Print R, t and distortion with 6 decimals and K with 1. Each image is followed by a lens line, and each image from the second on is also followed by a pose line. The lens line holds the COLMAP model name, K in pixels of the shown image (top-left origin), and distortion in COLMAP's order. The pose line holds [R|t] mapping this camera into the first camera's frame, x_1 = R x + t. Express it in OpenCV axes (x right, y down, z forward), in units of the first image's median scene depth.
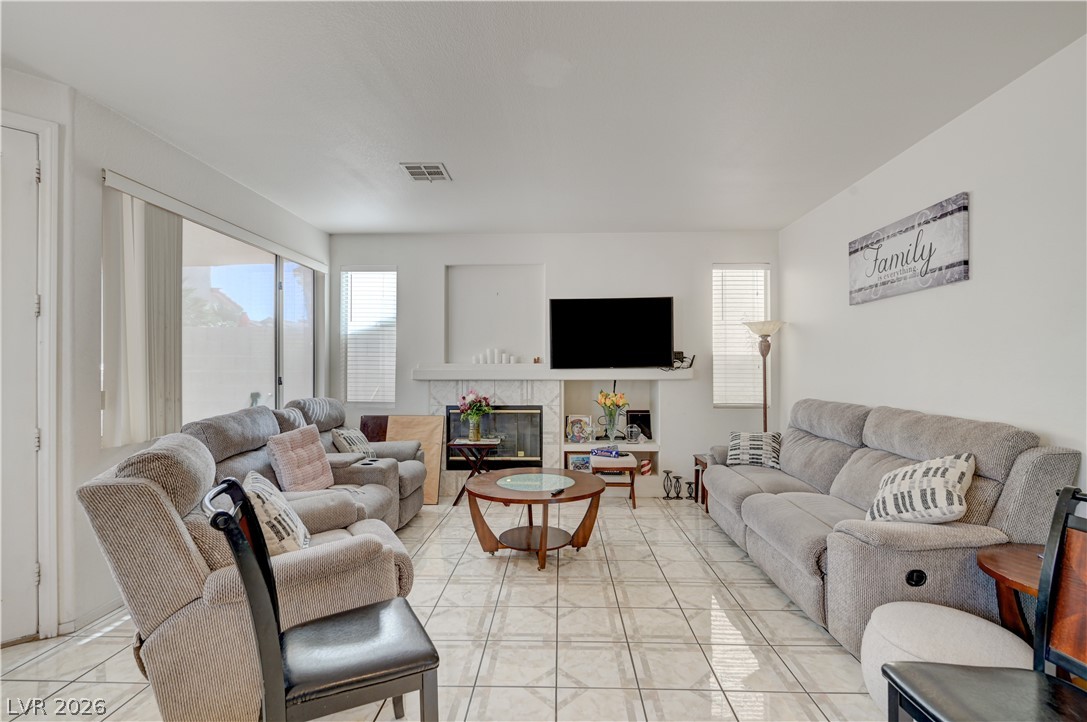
lens RADIAL K [[486.3, 0, 544.8], [0, 486.3, 370.6], [0, 0, 1]] dist [-0.000913, -0.000081]
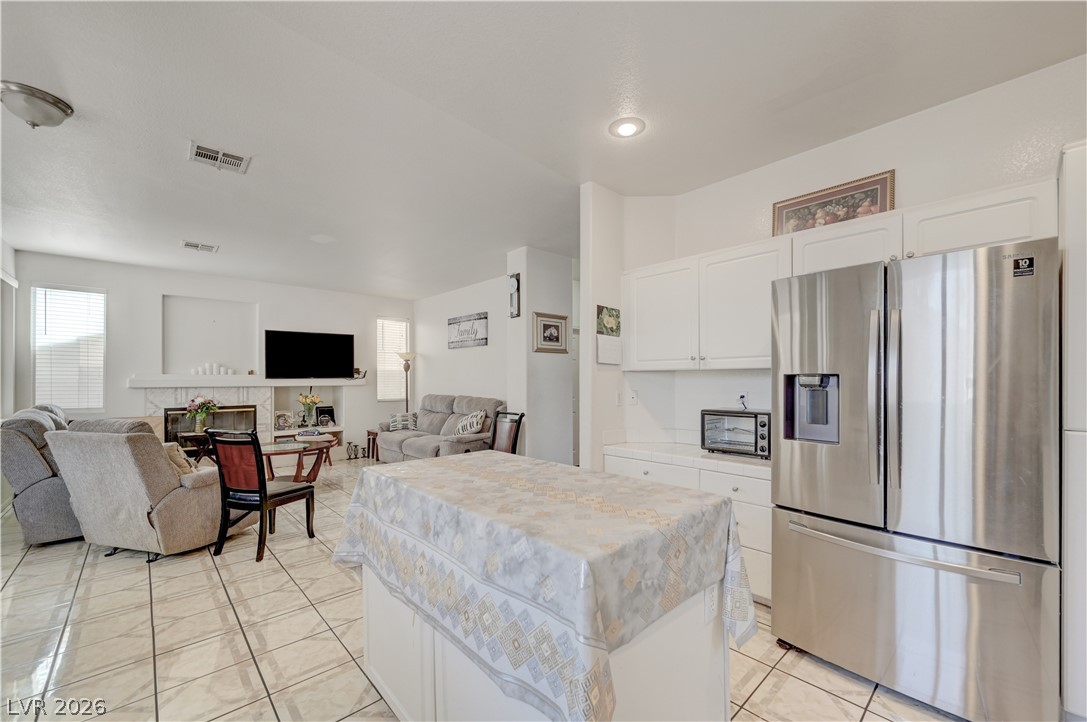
lens RADIAL K [[431.2, 0, 549.2], [0, 431.2, 376.6], [0, 0, 1]] dist [0.000210, 0.000064]
pose [[0.706756, 0.004452, 0.707444, -0.303840], [0.000041, 0.999980, -0.006334, -0.001755], [-0.707458, 0.004506, 0.706741, -0.497600]]
